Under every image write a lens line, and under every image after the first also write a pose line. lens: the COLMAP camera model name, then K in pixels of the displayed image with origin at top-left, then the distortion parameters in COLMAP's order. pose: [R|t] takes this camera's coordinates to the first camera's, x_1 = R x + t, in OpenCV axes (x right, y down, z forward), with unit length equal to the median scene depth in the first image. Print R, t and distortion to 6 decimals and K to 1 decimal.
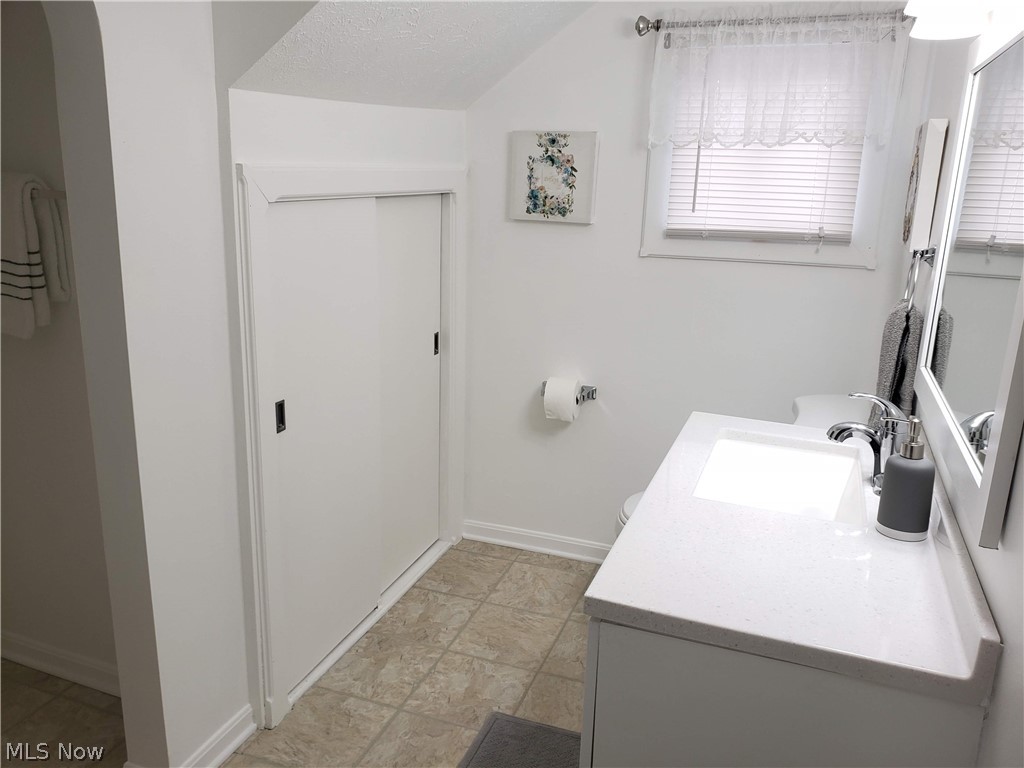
lens RADIAL K [[797.7, 0, 513.2], [0, 797.7, 380.3], [0, 0, 1]] dist [0.096870, -0.136117]
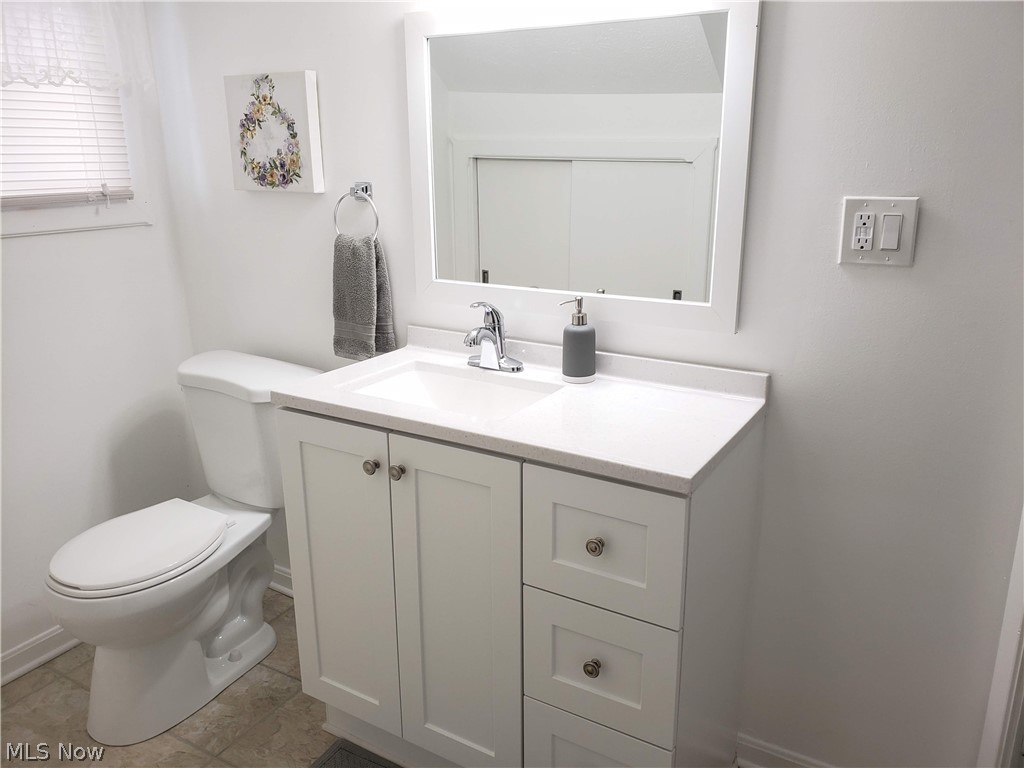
lens RADIAL K [[797.7, 0, 513.2], [0, 797.7, 380.3], [0, 0, 1]] dist [0.096870, -0.136117]
pose [[0.161994, -0.306529, 0.937975, -0.432434], [0.263047, 0.929550, 0.258346, -0.102537], [-0.951086, 0.204881, 0.231213, 0.422738]]
